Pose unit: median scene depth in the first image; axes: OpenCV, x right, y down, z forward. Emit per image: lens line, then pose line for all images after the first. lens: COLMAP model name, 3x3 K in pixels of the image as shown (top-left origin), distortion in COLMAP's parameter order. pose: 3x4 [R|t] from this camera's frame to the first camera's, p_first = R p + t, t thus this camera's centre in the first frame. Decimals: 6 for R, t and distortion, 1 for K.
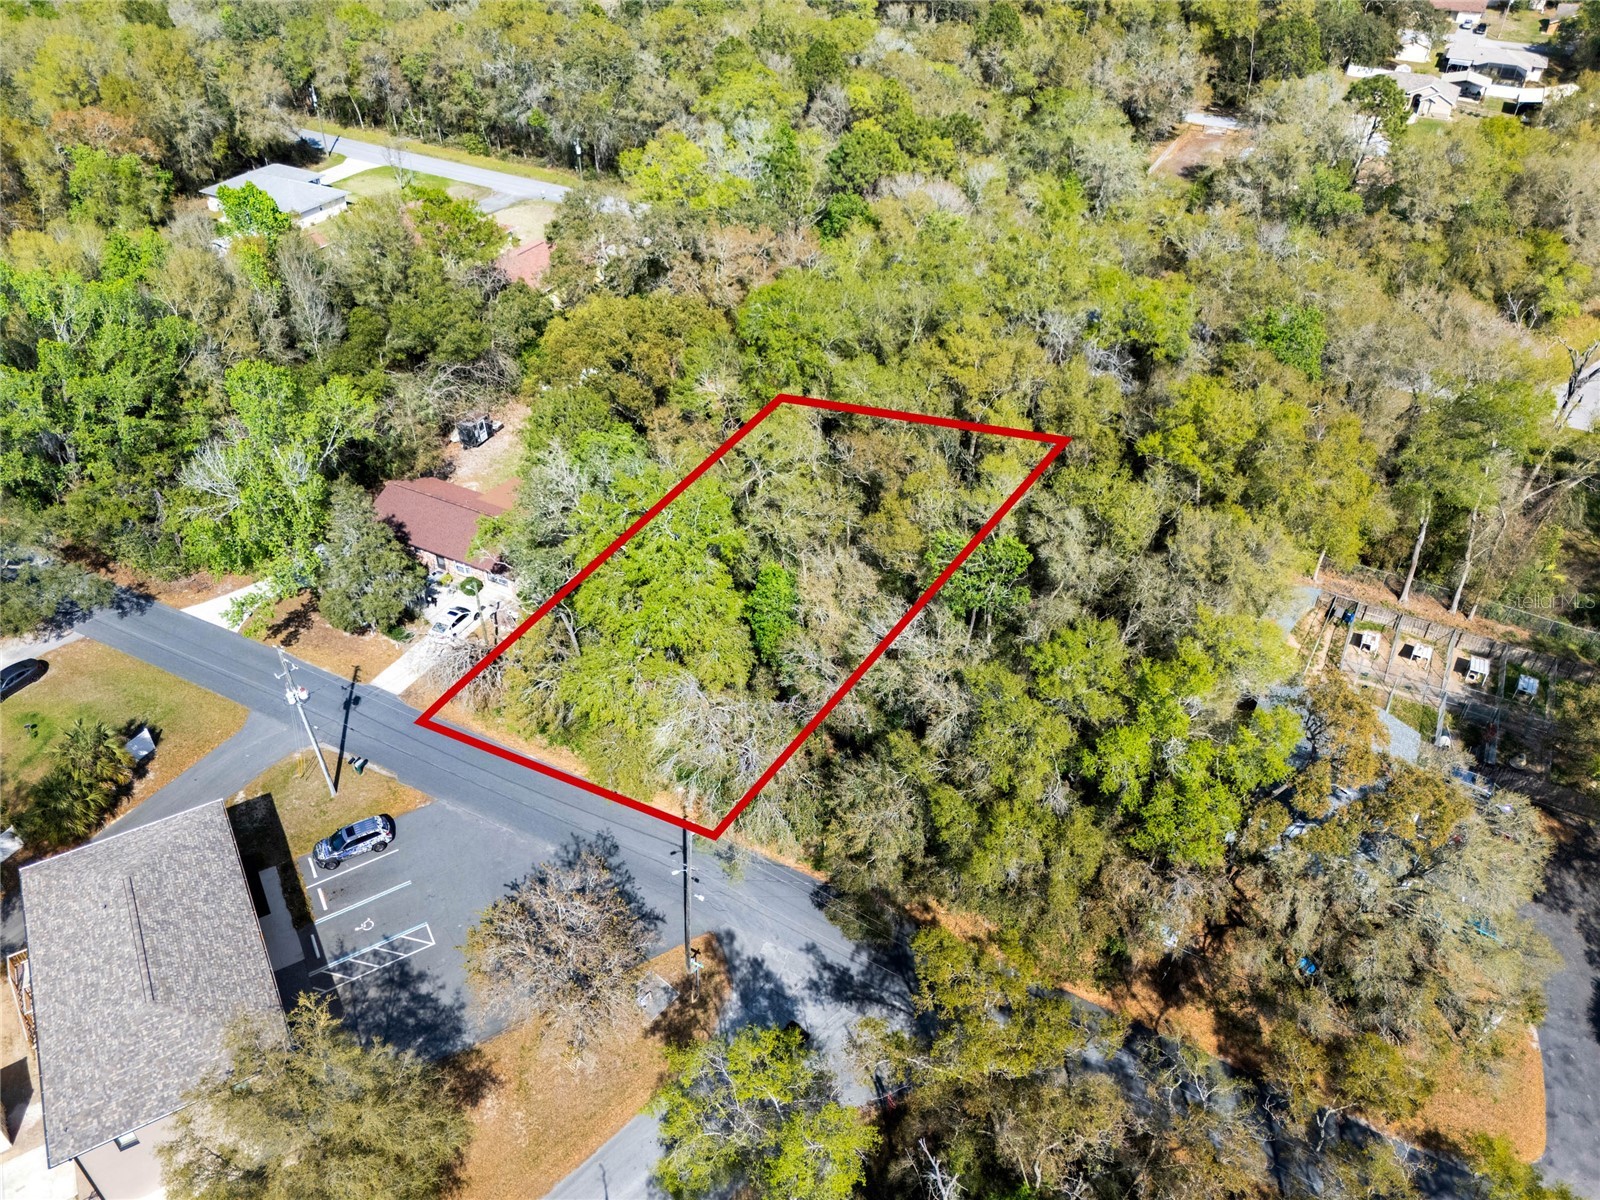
lens RADIAL K [[1213.1, 0, 824.4], [0, 1213.1, 575.3], [0, 0, 1]] dist [0.059407, -0.046836]
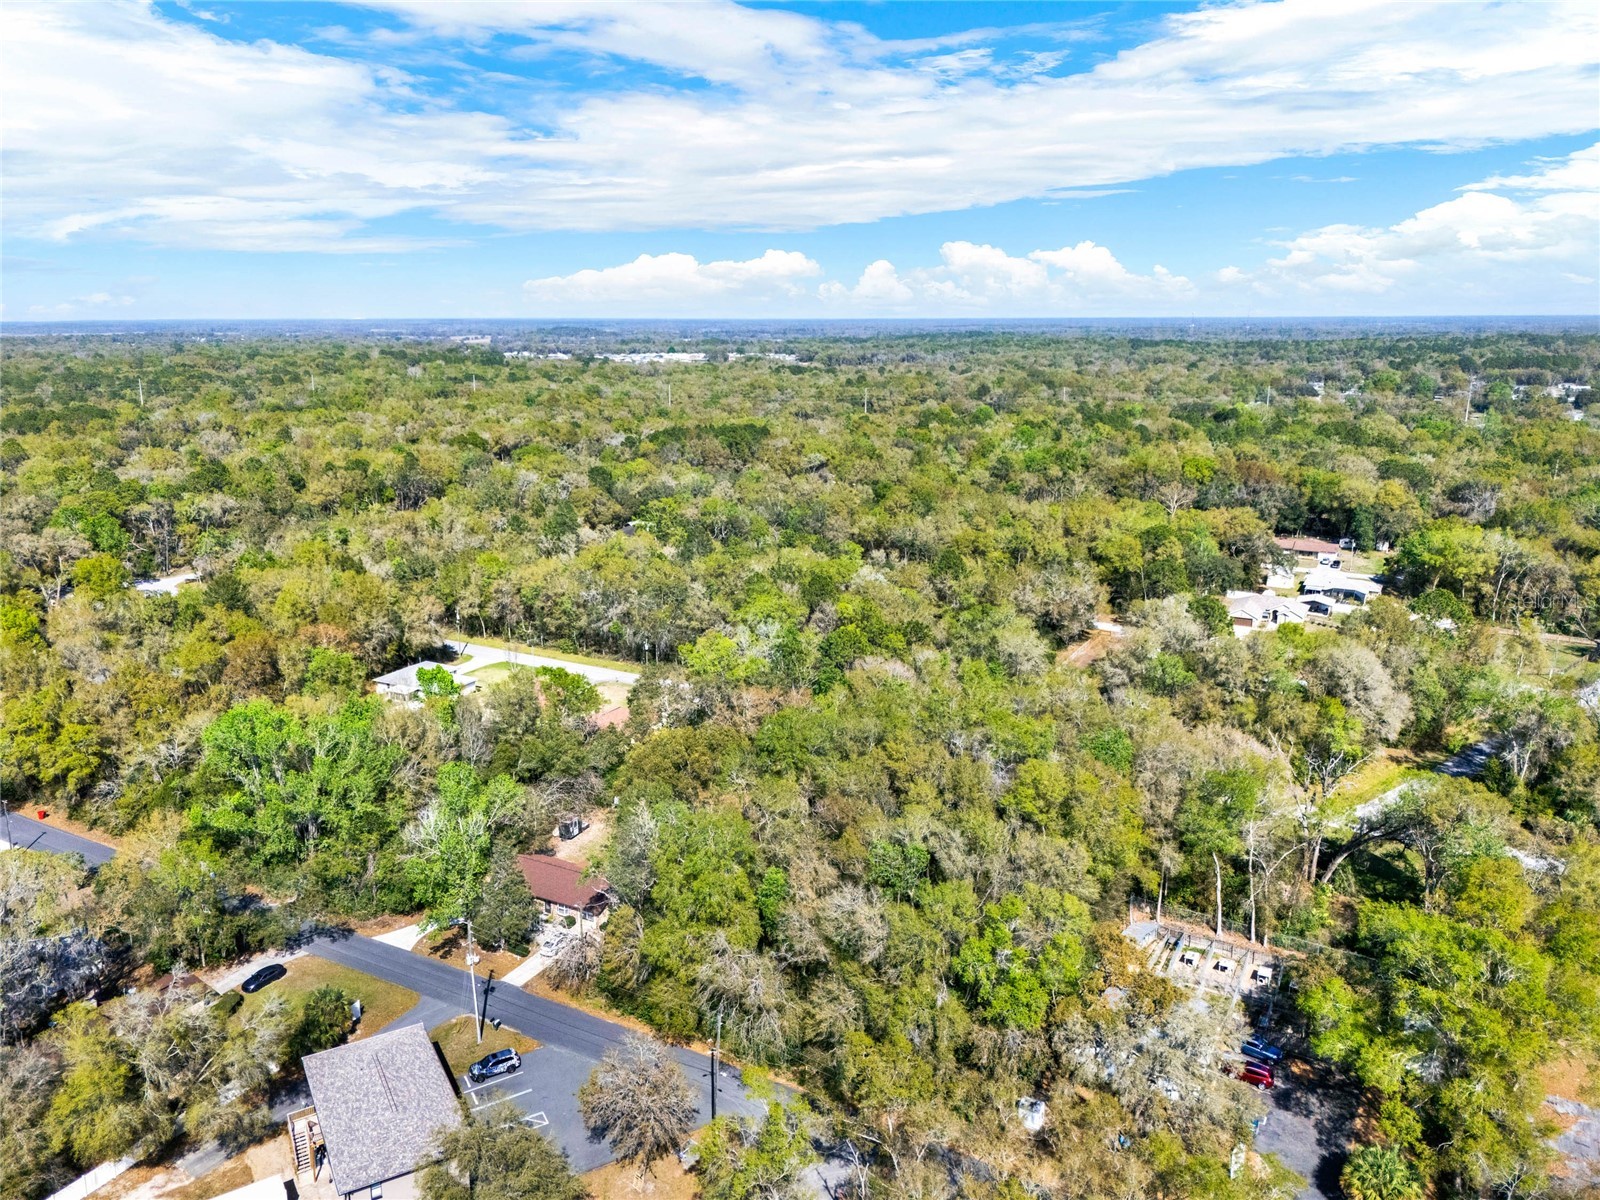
lens RADIAL K [[1197.1, 0, 813.8], [0, 1197.1, 533.4], [0, 0, 1]] dist [0.061298, -0.051537]
pose [[0.999724, -0.008845, -0.021756, 0.029055], [-0.001361, 0.902982, -0.429675, 0.161653], [0.023446, 0.429586, 0.902721, -0.378641]]
